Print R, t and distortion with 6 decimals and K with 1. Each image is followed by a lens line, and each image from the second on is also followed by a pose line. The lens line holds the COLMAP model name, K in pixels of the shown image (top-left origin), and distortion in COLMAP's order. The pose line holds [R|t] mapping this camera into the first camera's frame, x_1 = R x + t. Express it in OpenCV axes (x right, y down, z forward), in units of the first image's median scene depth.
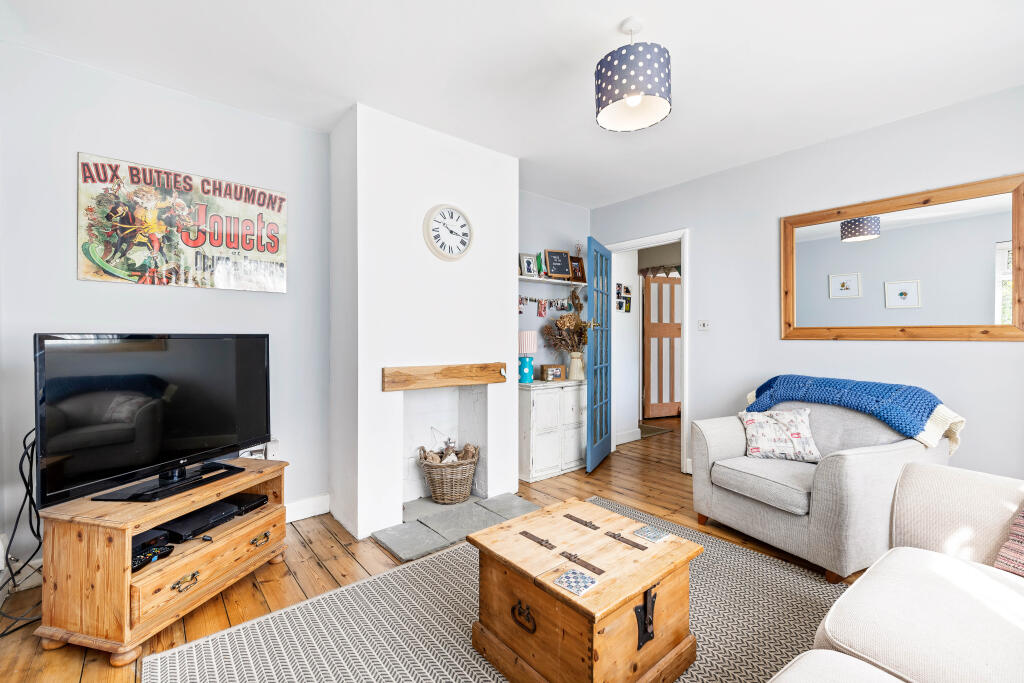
lens RADIAL K [[433.0, 0, 508.1], [0, 433.0, 338.0], [0, 0, 1]] dist [0.003126, -0.000602]
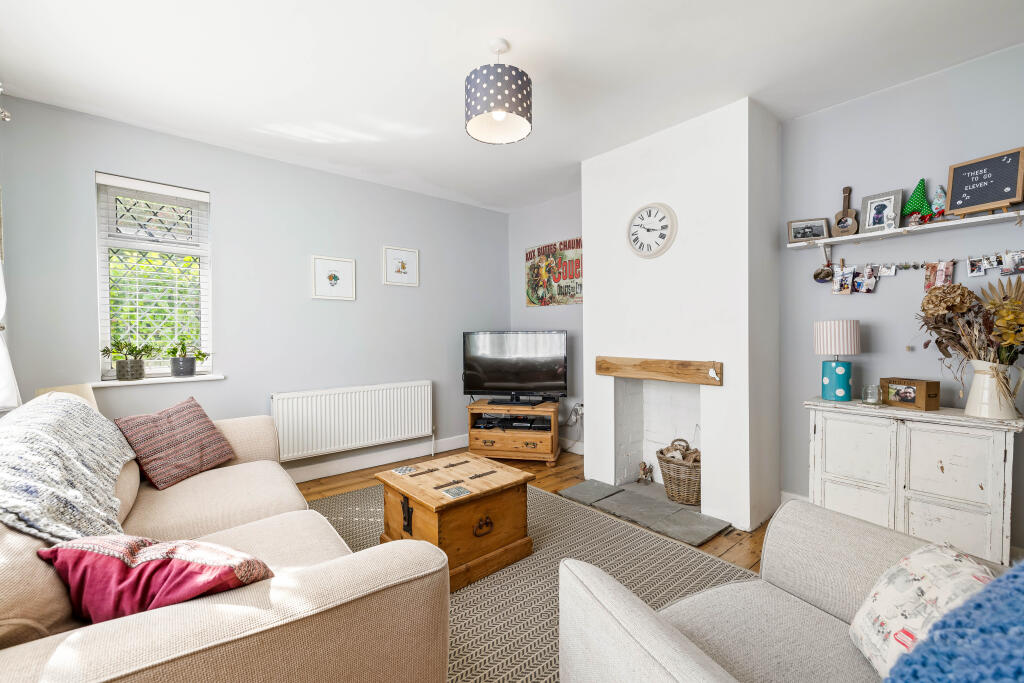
lens RADIAL K [[433.0, 0, 512.1], [0, 433.0, 340.1], [0, 0, 1]] dist [0.003126, -0.000602]
pose [[0.020739, 0.017204, -0.999637, 0.776977], [0.005210, 0.999837, 0.017315, -0.002051], [0.999771, -0.005567, 0.020646, 0.563261]]
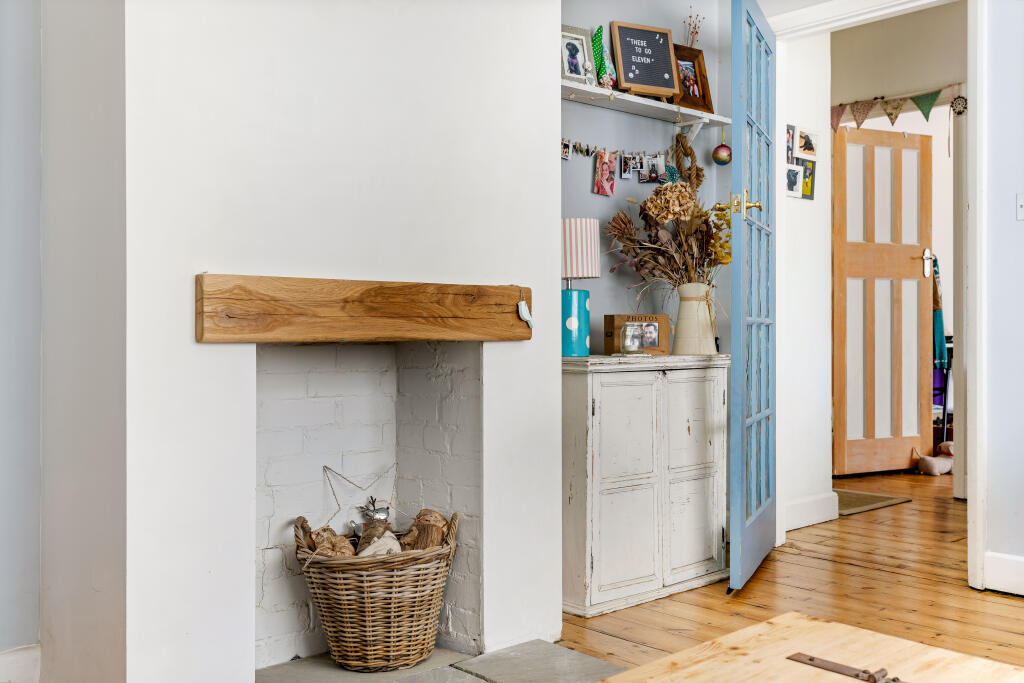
lens RADIAL K [[999.1, 0, 517.0], [0, 999.1, 336.0], [0, 0, 1]] dist [0.004457, 0.000000]
pose [[0.998404, -0.000777, 0.056468, -0.062099], [0.000486, 0.999987, 0.005170, 0.090133], [-0.056472, -0.005134, 0.998391, 0.145359]]
